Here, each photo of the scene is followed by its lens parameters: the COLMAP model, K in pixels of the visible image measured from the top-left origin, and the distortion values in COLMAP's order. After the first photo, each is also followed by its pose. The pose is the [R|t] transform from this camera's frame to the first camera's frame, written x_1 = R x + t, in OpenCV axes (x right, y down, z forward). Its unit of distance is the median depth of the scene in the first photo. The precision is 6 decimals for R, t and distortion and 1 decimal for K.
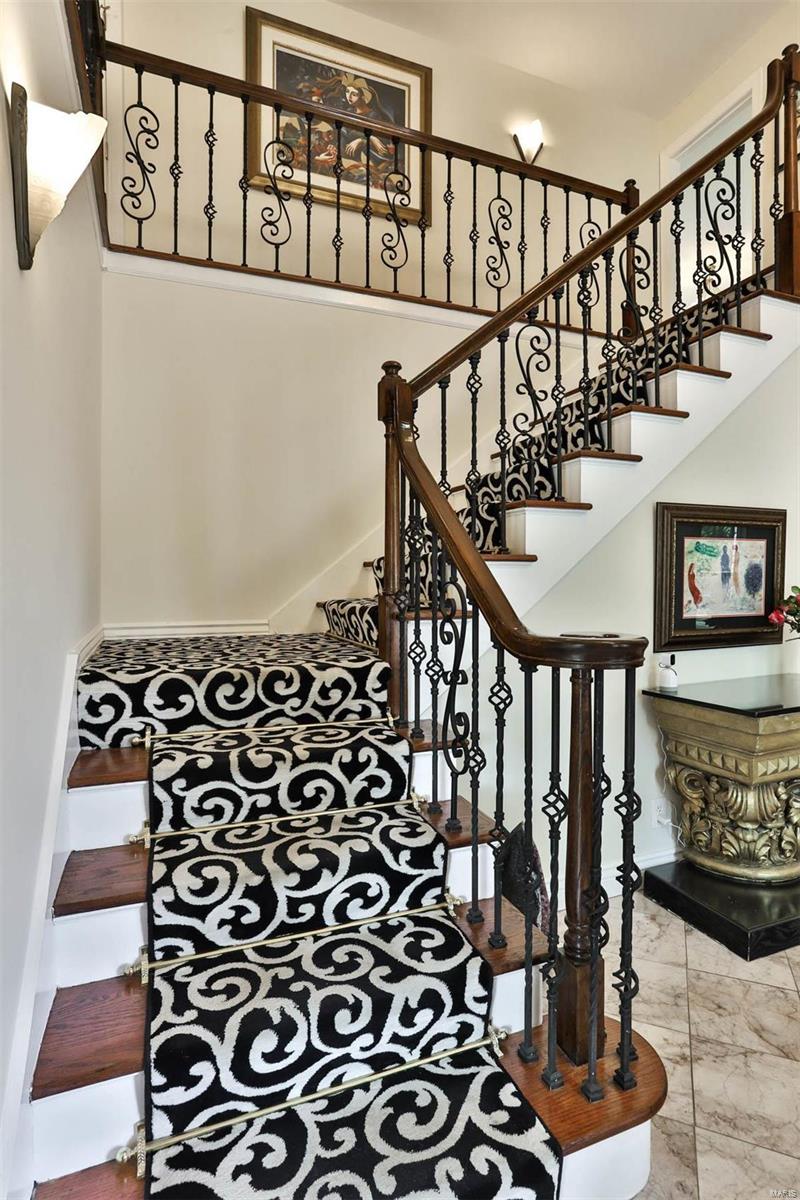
lens RADIAL K [[616.2, 0, 393.2], [0, 616.2, 591.6], [0, 0, 1]] dist [-0.051331, 0.028627]
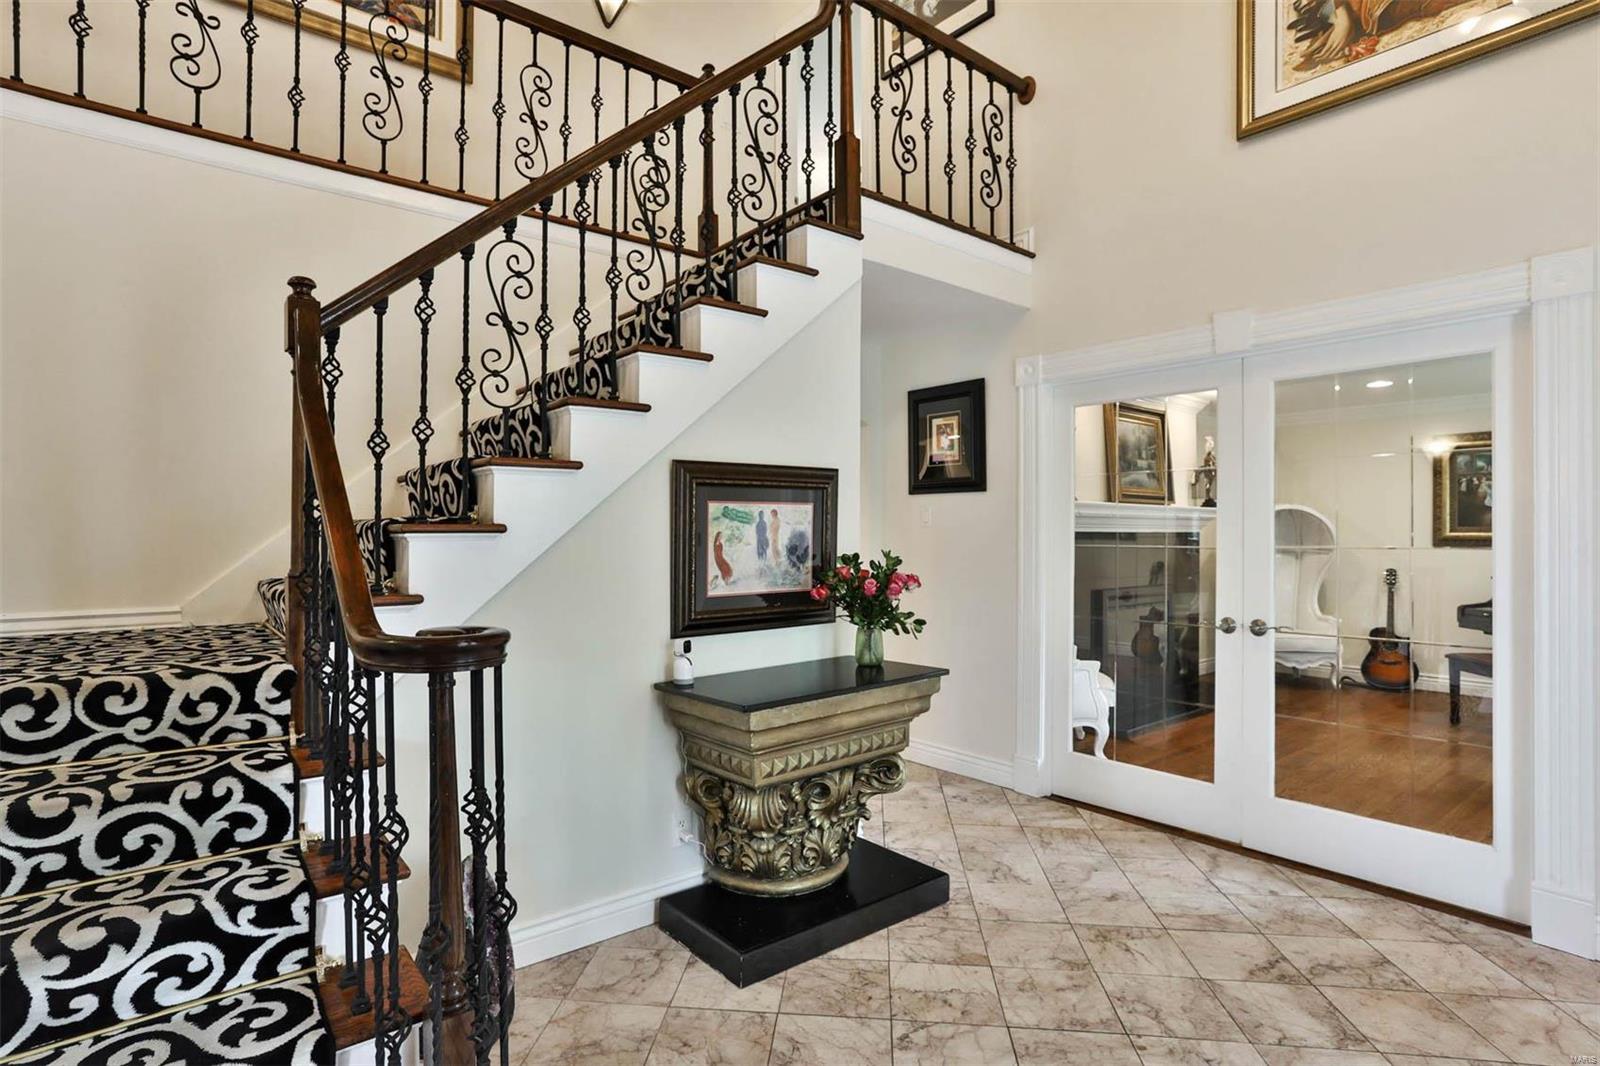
lens RADIAL K [[821.6, 0, 776.9], [0, 821.6, 537.1], [0, 0, 1]] dist [-0.051331, 0.028627]
pose [[0.958554, -0.000242, 0.284910, 0.269886], [0.004570, 0.999884, -0.014524, -0.024863], [-0.284873, 0.015224, 0.958444, -0.140914]]
